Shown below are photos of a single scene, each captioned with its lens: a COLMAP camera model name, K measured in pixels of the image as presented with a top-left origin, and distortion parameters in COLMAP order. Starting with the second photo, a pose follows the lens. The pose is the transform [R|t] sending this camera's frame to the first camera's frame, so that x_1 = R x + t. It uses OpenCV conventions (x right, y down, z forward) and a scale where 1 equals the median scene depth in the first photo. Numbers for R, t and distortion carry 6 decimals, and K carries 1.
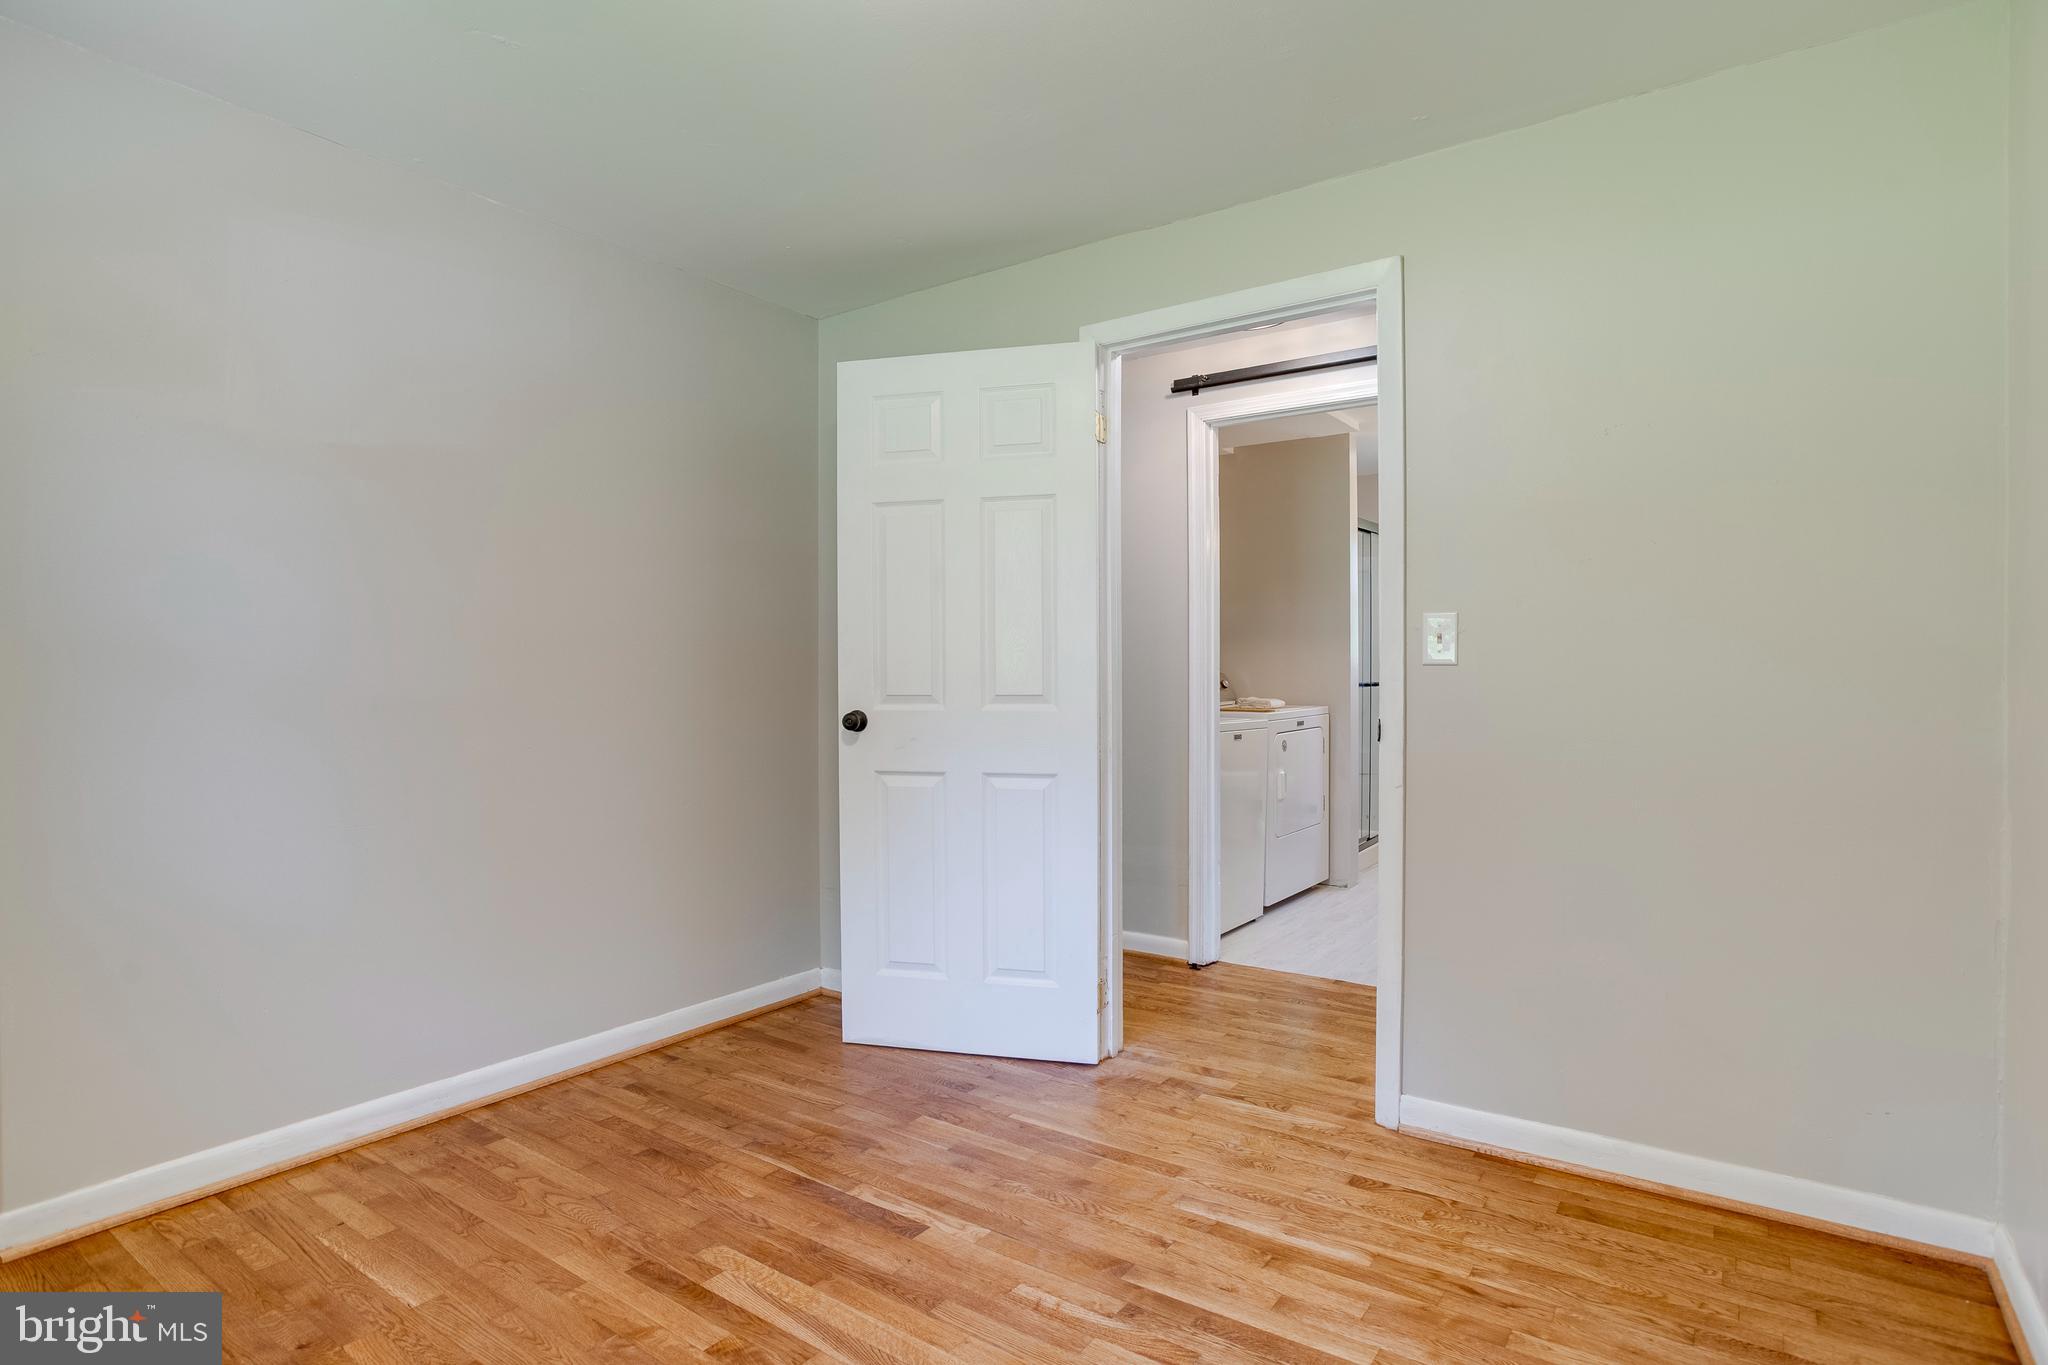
lens RADIAL K [[1014.8, 0, 1015.3], [0, 1014.8, 672.4], [0, 0, 1]] dist [-0.000914, 0.000461]
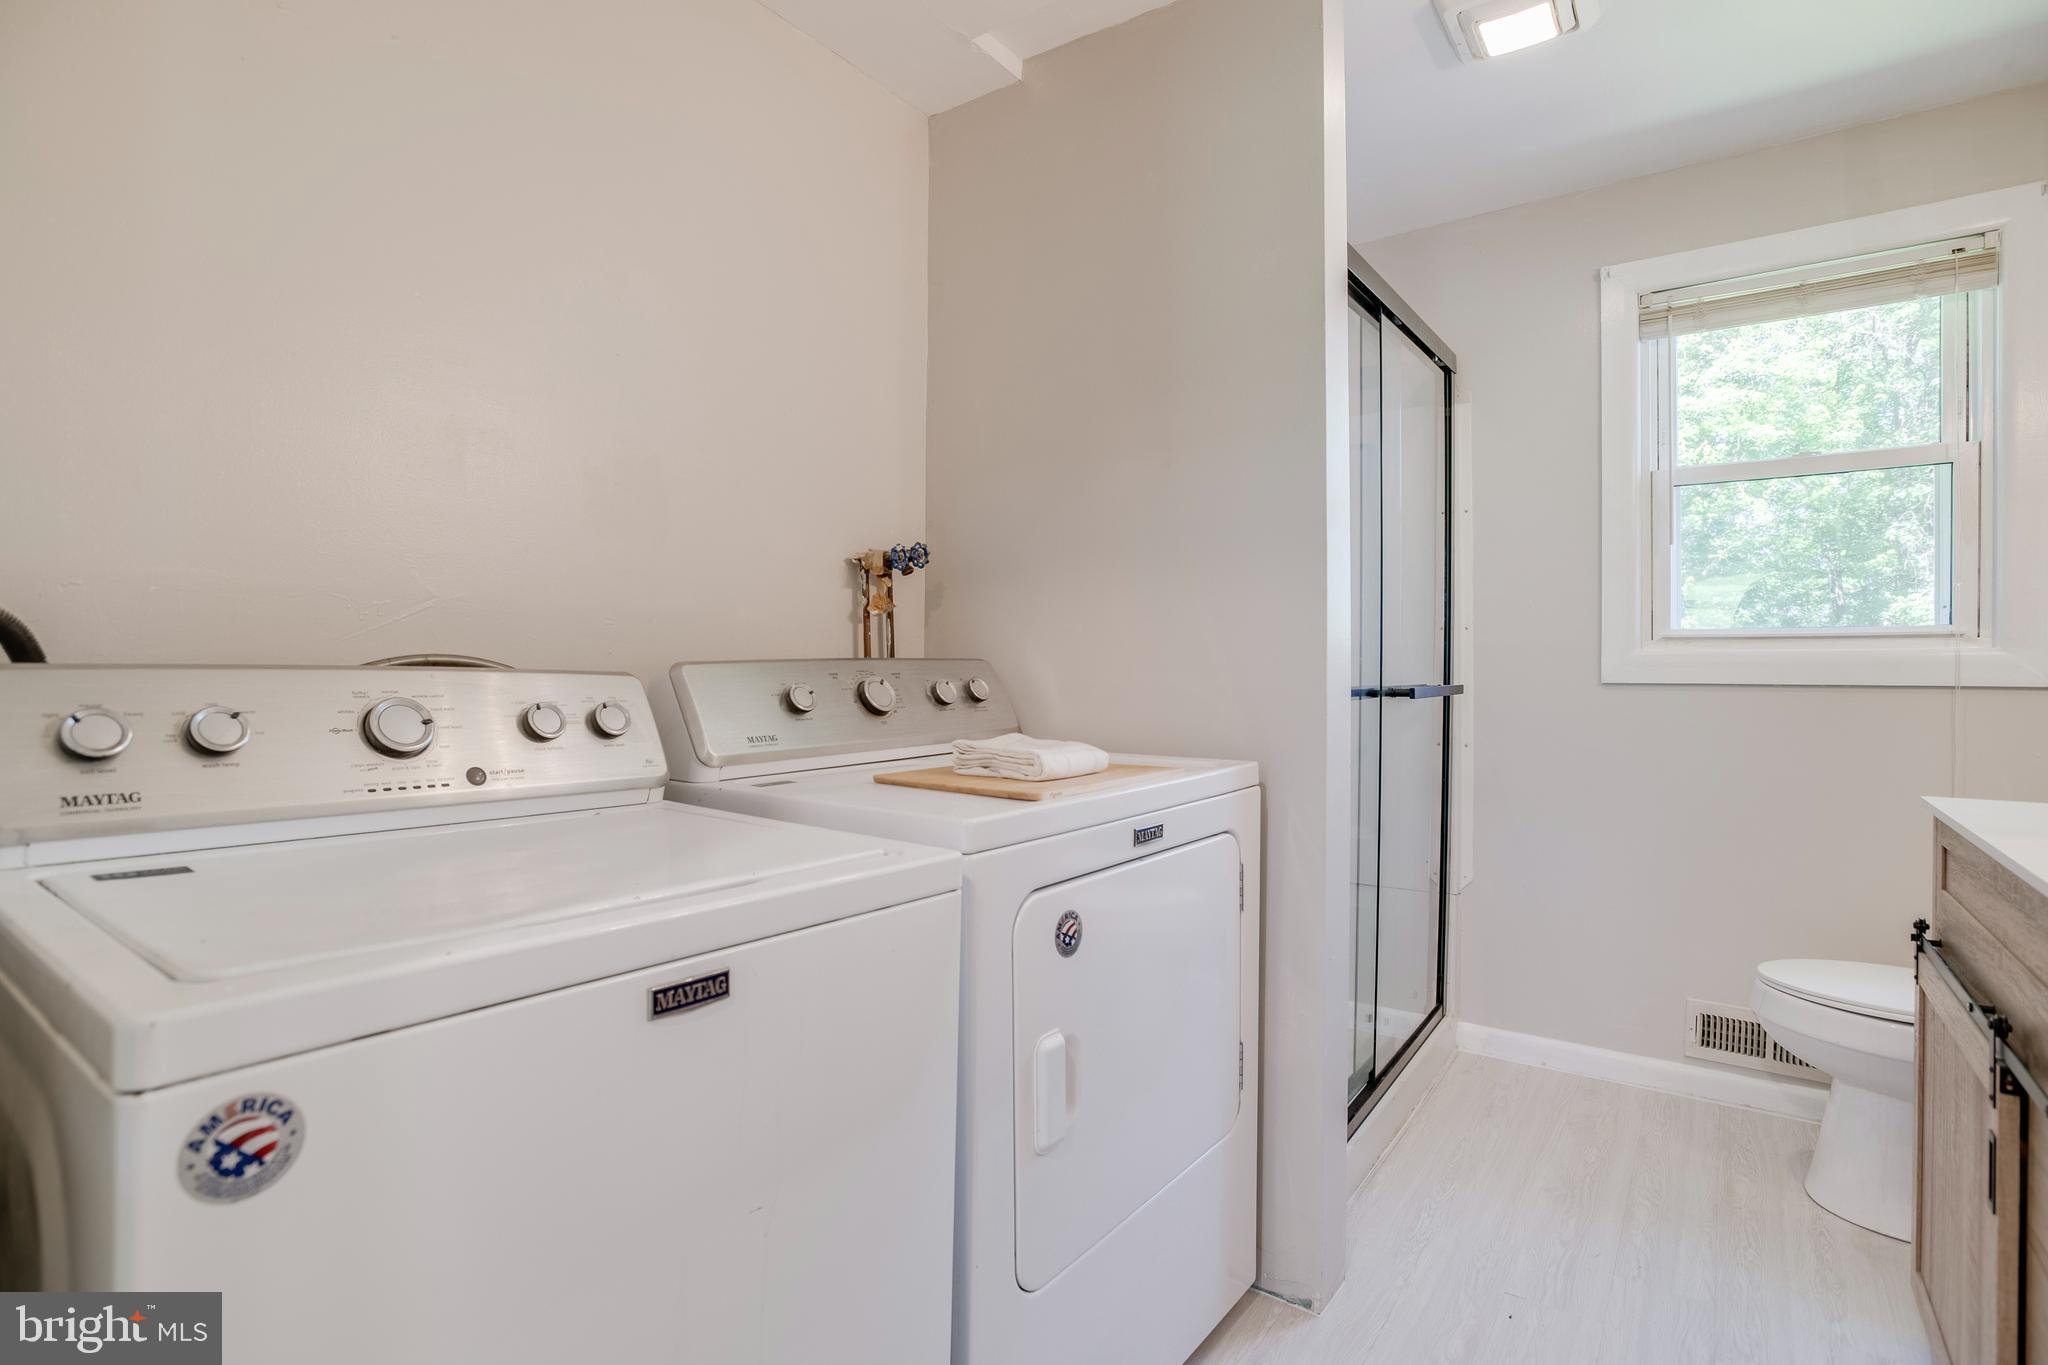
lens RADIAL K [[1014.8, 0, 1015.3], [0, 1014.8, 672.4], [0, 0, 1]] dist [-0.000914, 0.000461]
pose [[0.999974, -0.000821, 0.007141, 0.237722], [0.000749, 0.999948, 0.010130, 0.002721], [-0.007149, -0.010125, 0.999923, 0.703748]]
